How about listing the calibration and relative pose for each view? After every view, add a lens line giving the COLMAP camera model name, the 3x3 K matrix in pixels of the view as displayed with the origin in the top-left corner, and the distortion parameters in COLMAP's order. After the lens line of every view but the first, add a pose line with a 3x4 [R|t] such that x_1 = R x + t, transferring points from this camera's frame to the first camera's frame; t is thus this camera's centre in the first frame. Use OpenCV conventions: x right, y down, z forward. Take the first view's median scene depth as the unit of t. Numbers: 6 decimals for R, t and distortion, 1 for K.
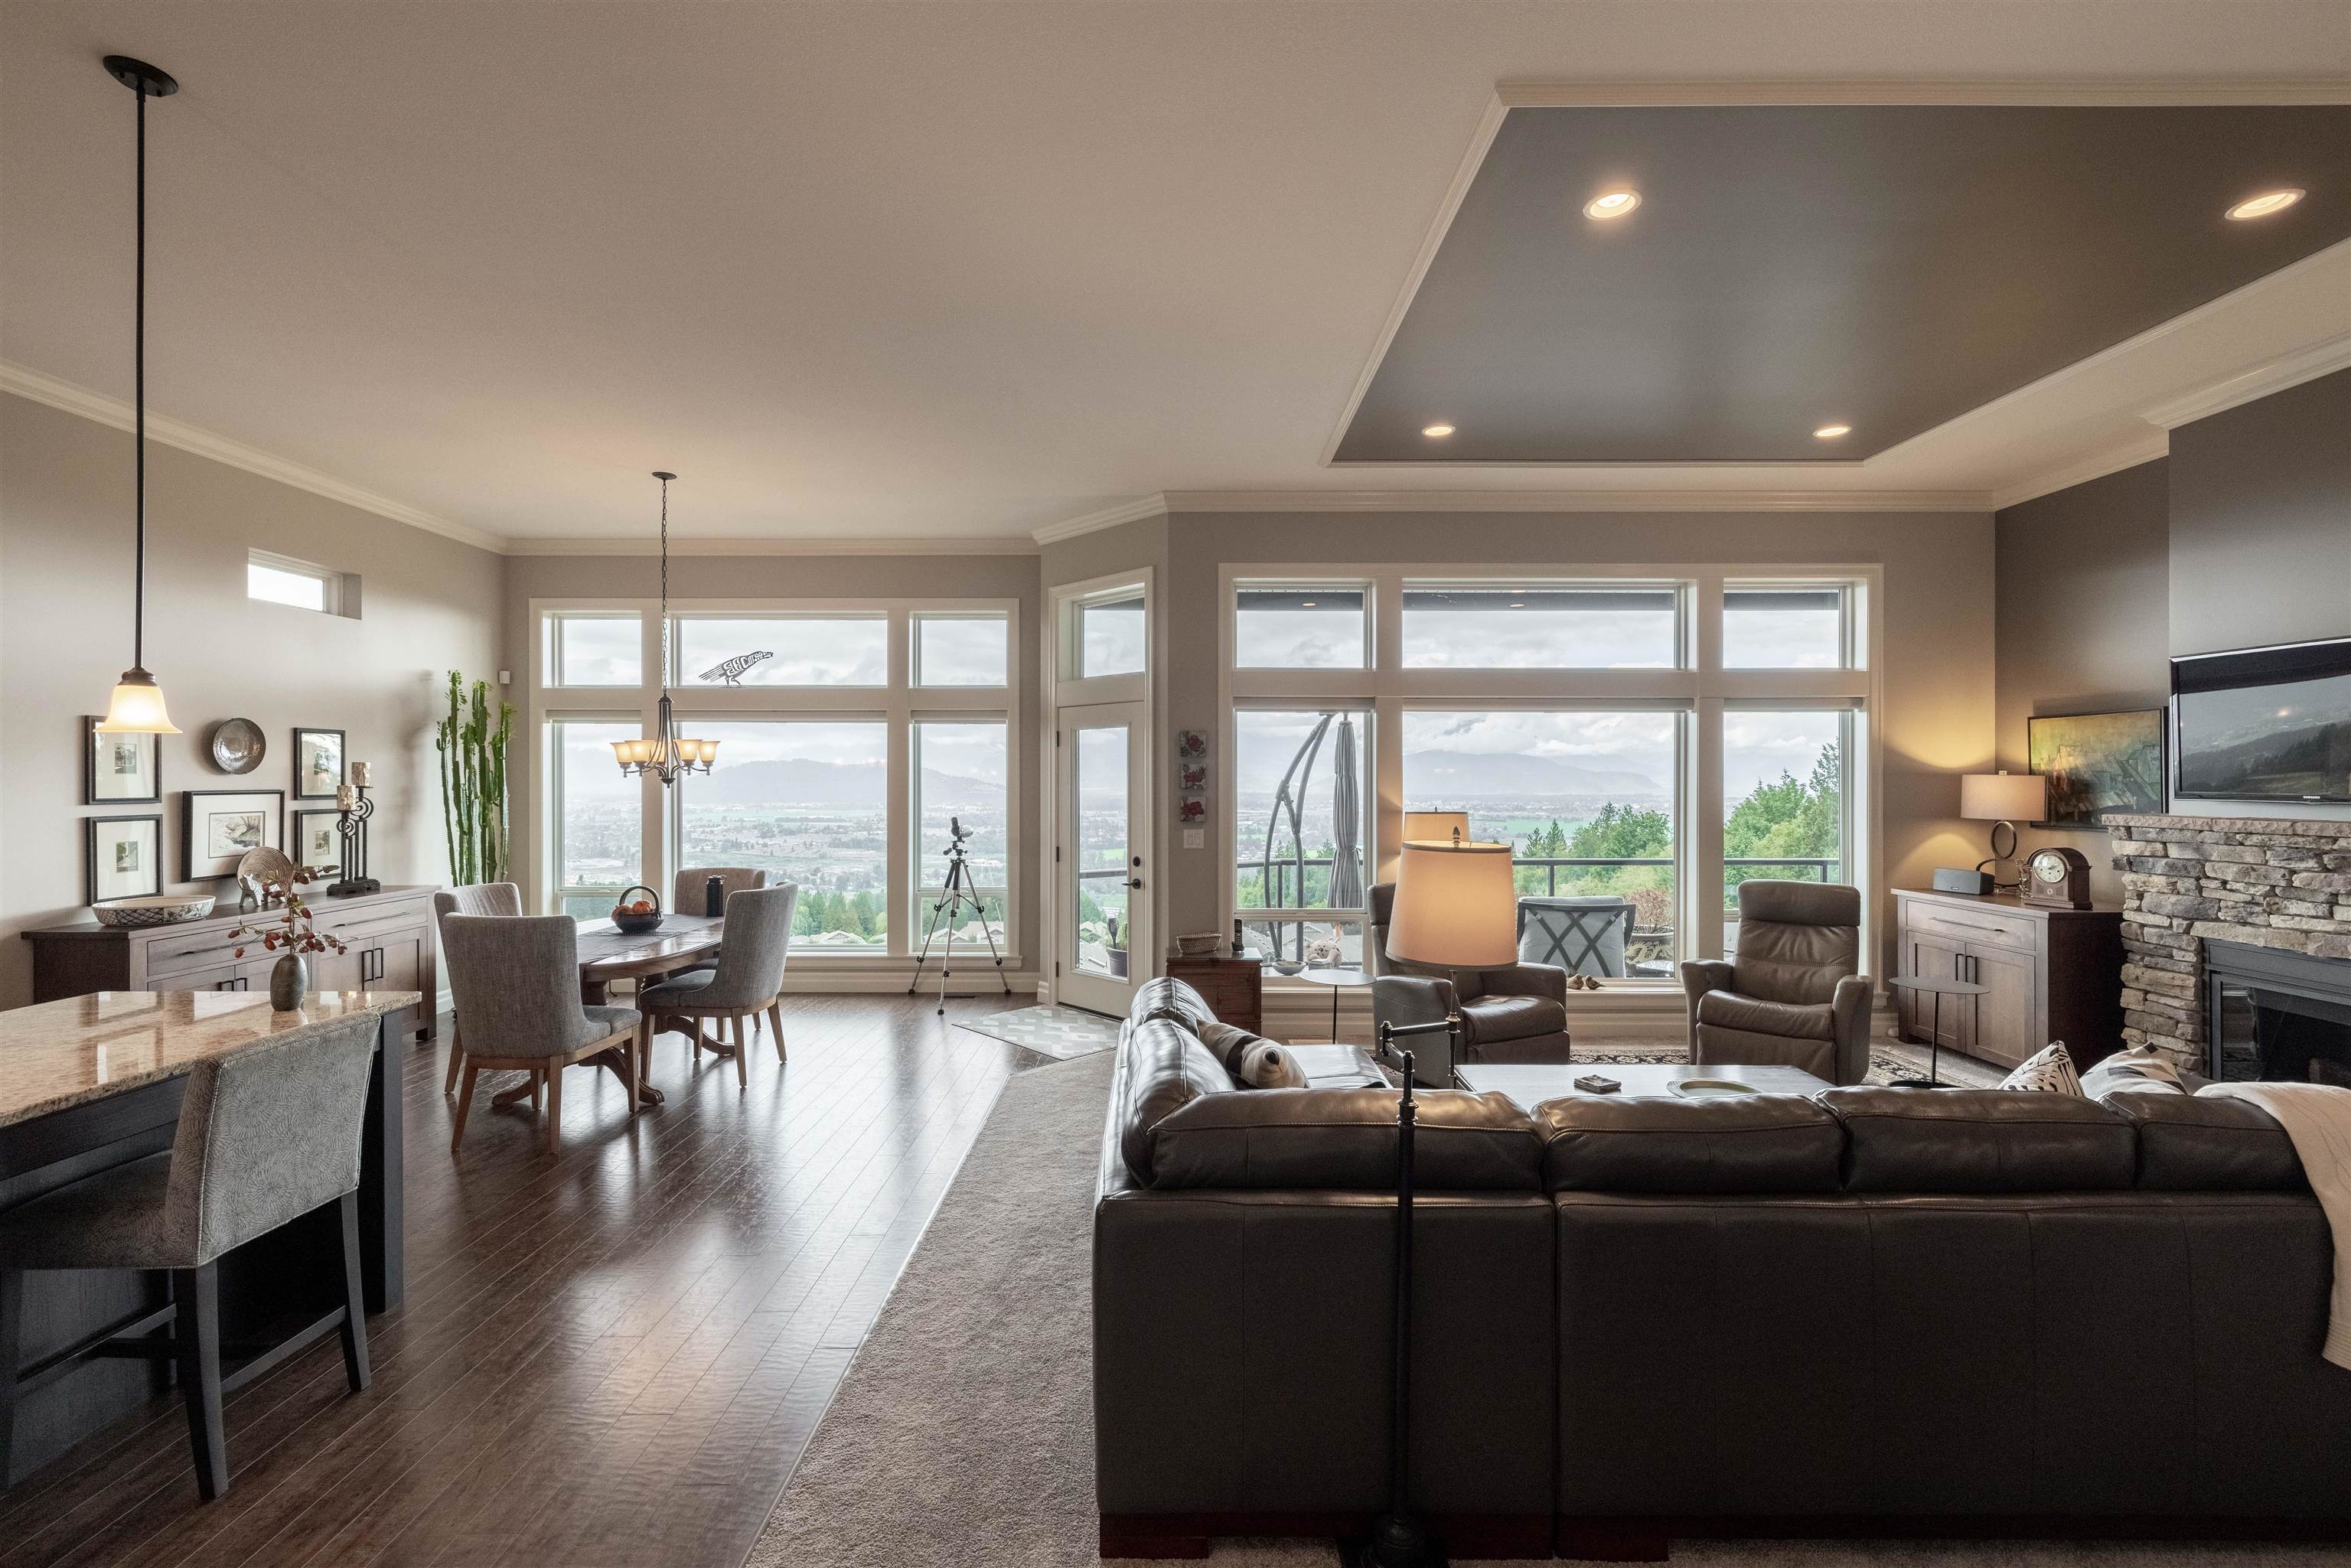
lens RADIAL K [[997.6, 0, 1158.6], [0, 997.6, 783.9], [0, 0, 1]] dist [-0.001576, -0.000397]
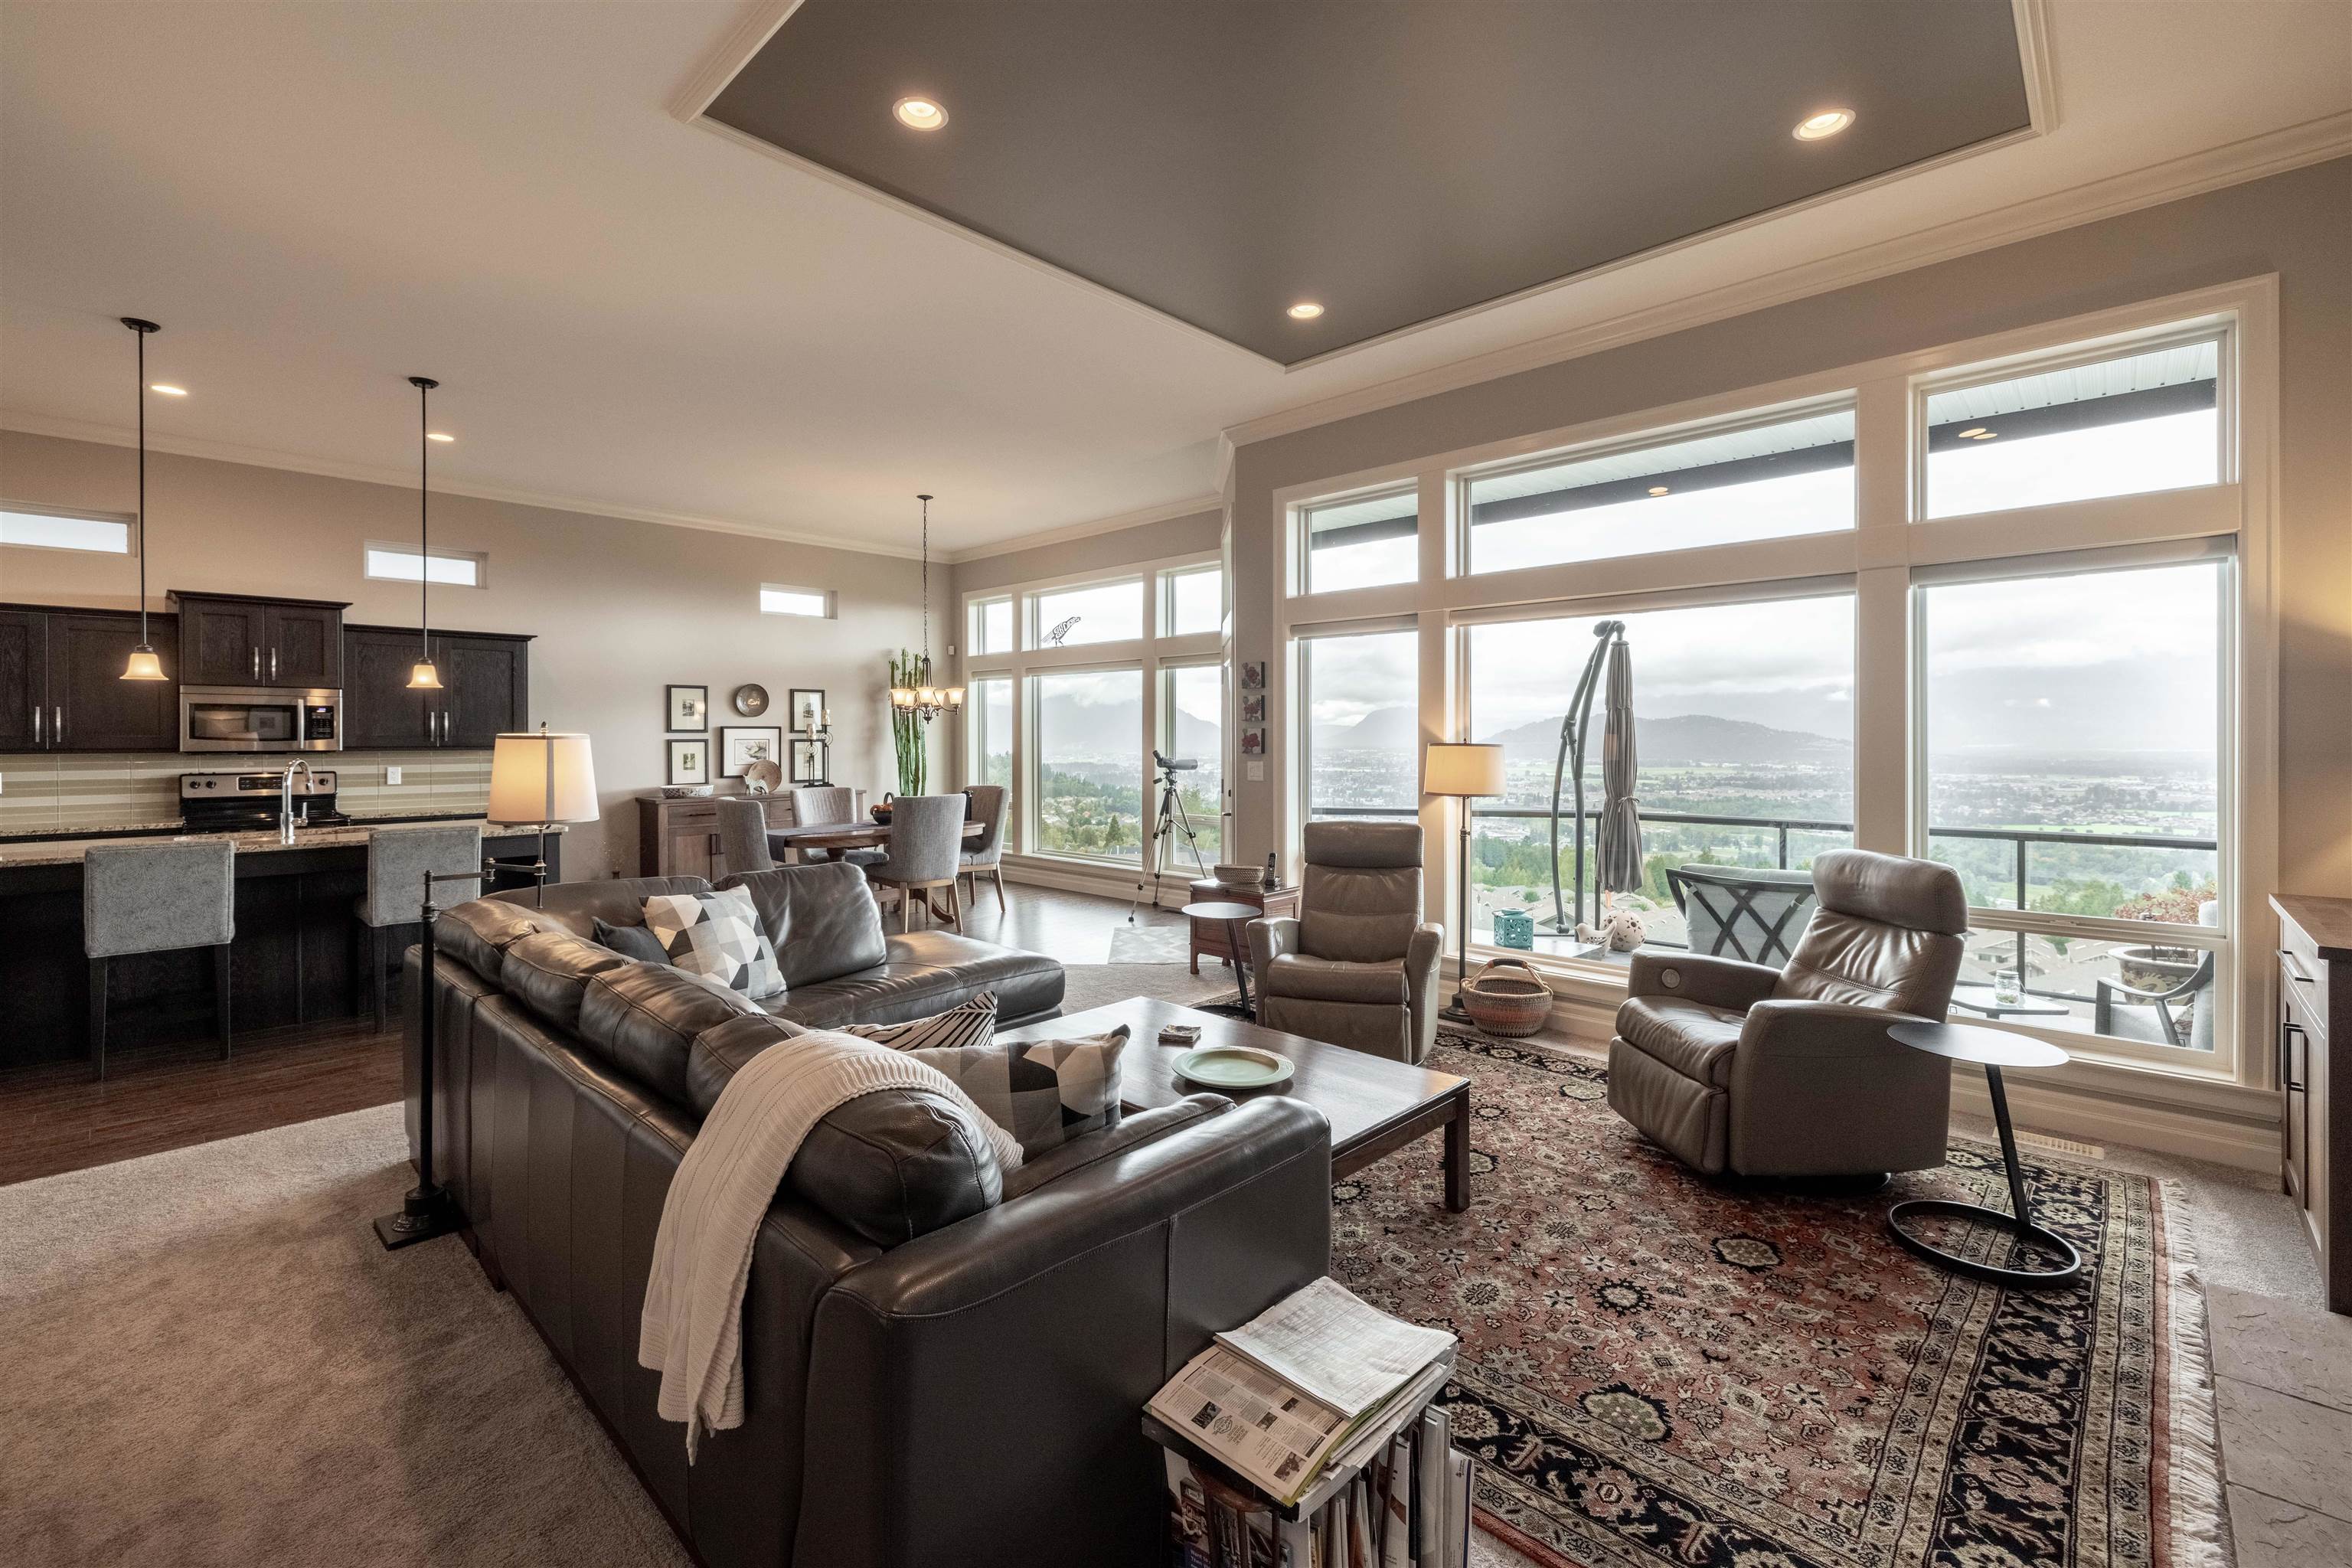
lens RADIAL K [[997.1, 0, 1168.1], [0, 997.1, 742.8], [0, 0, 1]] dist [-0.000297, 0.000040]
pose [[0.727036, 0.003436, -0.686591, 0.659841], [-0.001049, 0.999992, 0.003894, 0.023680], [0.686599, -0.002111, 0.727033, 0.214660]]
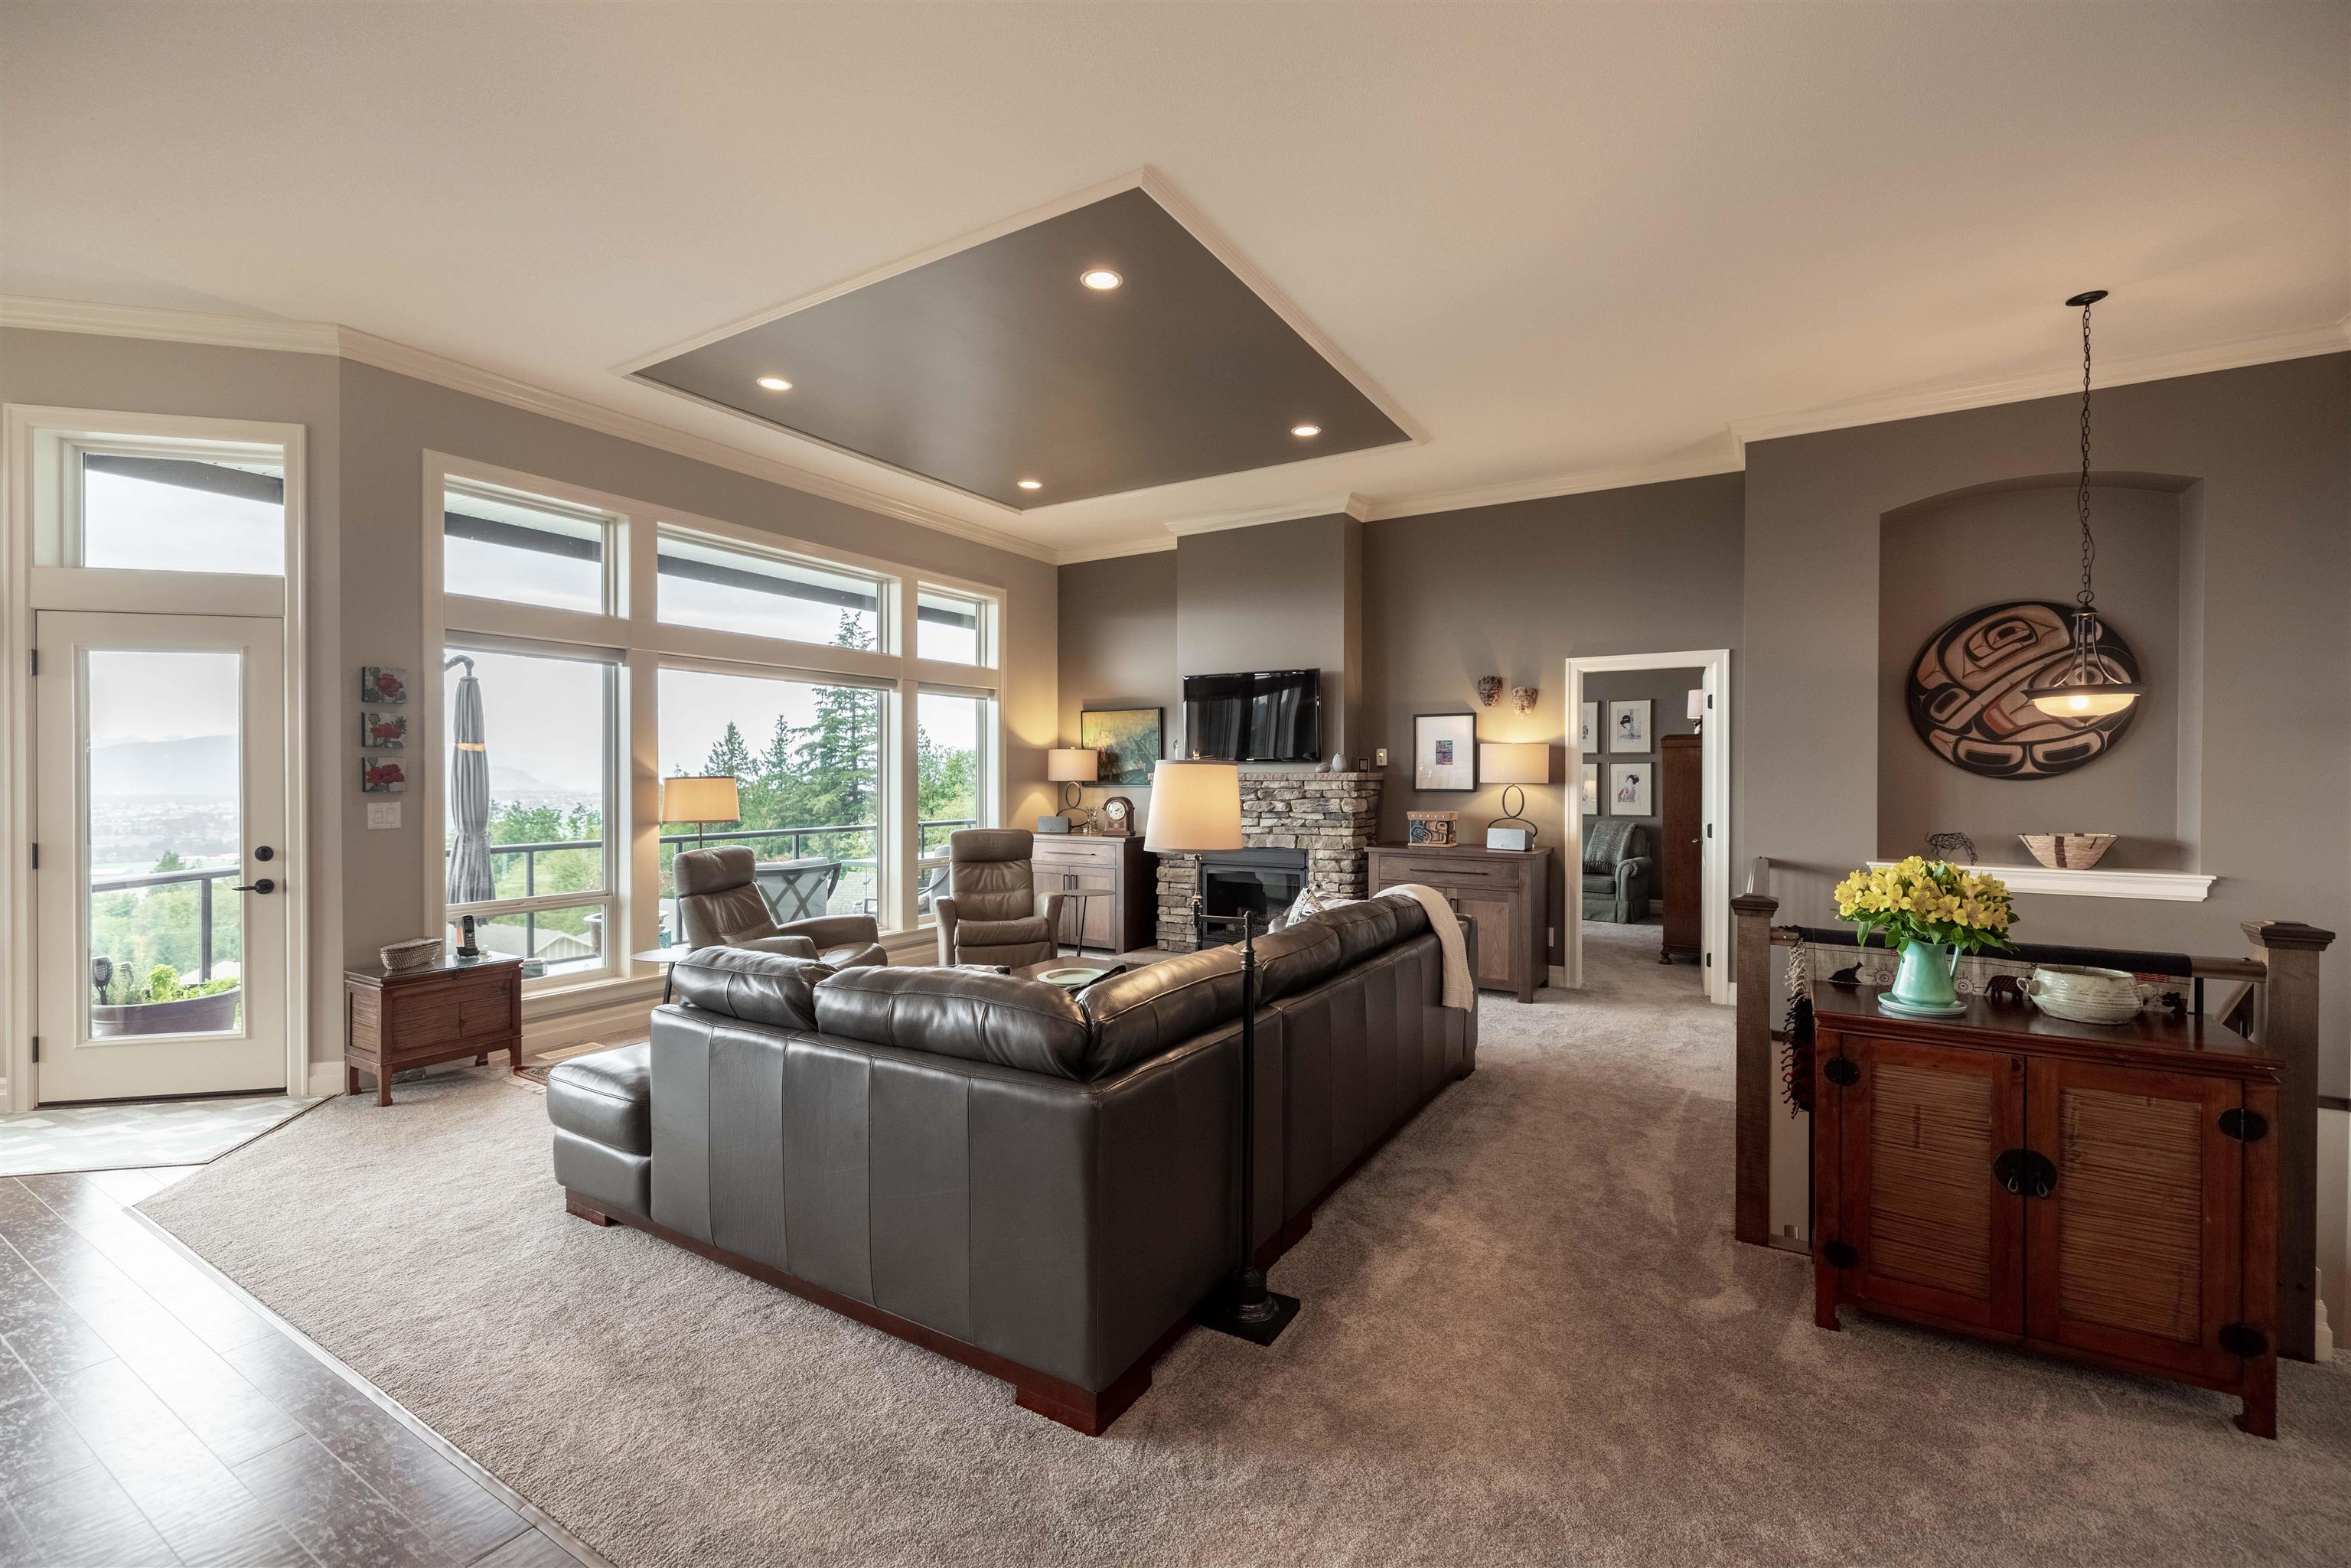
lens RADIAL K [[997.6, 0, 1158.6], [0, 997.6, 783.9], [0, 0, 1]] dist [-0.001576, -0.000397]
pose [[0.515635, -0.006747, 0.856782, -0.300415], [0.003163, 0.999977, 0.005972, 0.029461], [-0.856803, -0.000369, 0.515644, 0.135361]]
